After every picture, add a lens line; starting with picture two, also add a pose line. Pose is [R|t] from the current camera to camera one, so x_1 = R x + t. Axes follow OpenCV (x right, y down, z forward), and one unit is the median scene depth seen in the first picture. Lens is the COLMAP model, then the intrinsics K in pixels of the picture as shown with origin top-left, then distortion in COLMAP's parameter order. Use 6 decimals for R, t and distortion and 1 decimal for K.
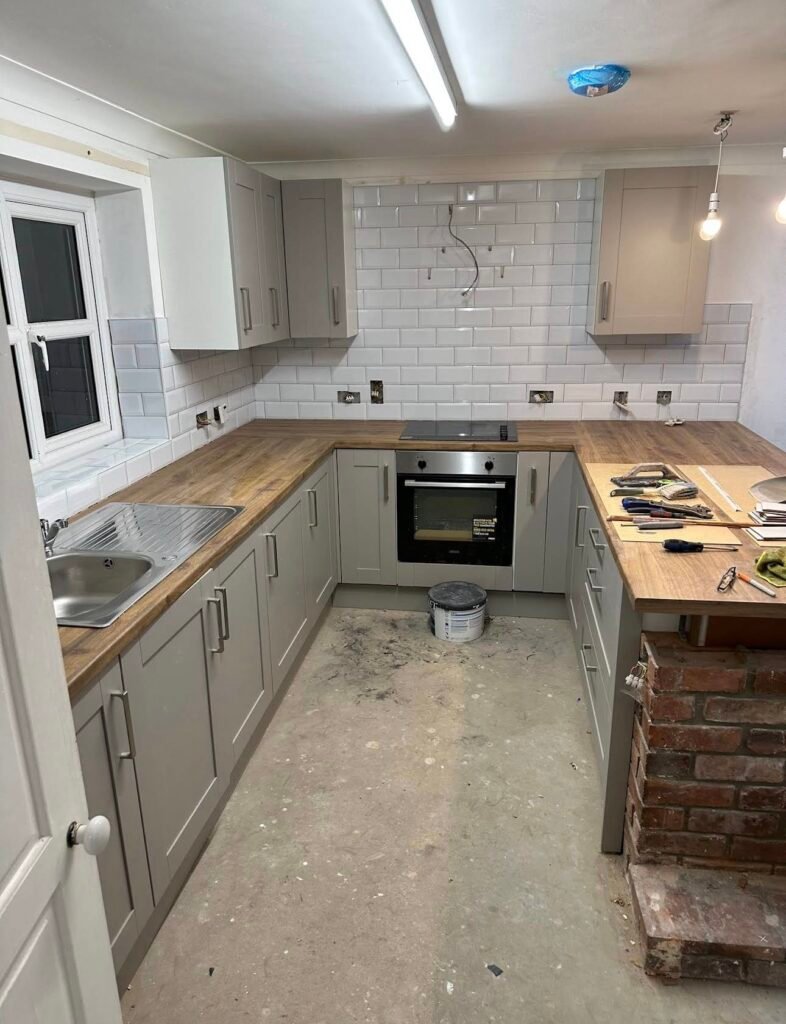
lens RADIAL K [[743.8, 0, 373.1], [0, 743.8, 550.3], [0, 0, 1]] dist [0.098824, -0.187295]
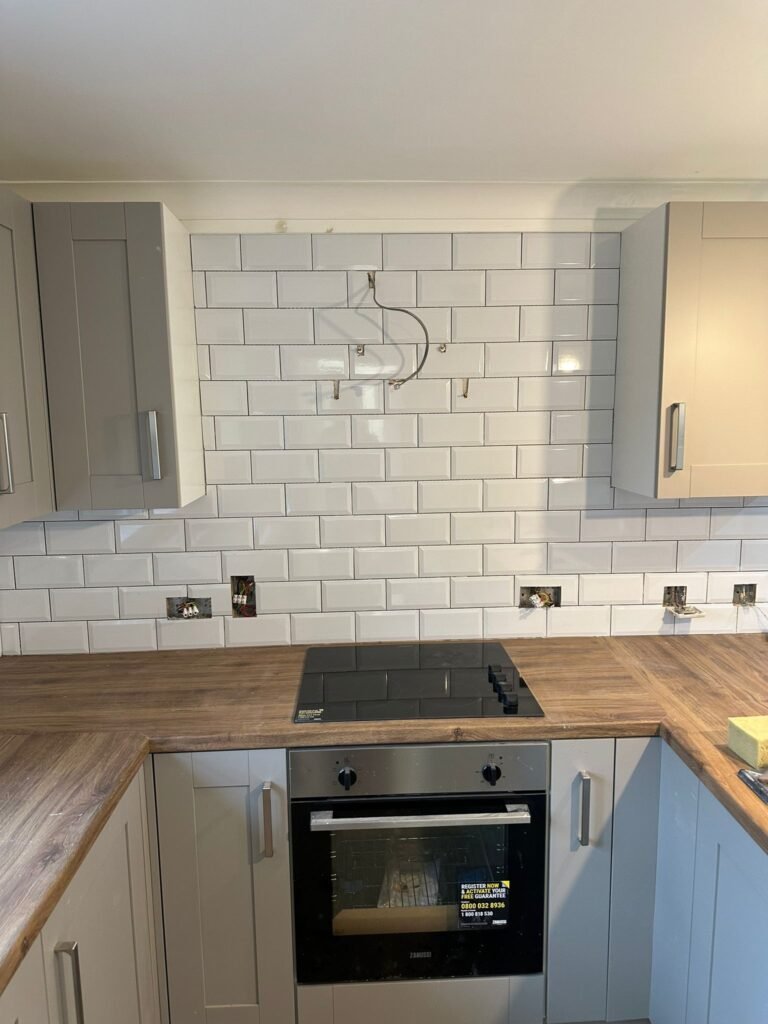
lens RADIAL K [[719.7, 0, 384.0], [0, 719.7, 512.0], [0, 0, 1]] dist [0.057041, -0.051004]
pose [[0.980522, -0.022755, 0.195086, 0.004633], [0.060280, 0.980194, -0.188644, -0.190207], [-0.186930, 0.196729, 0.962473, 0.536312]]
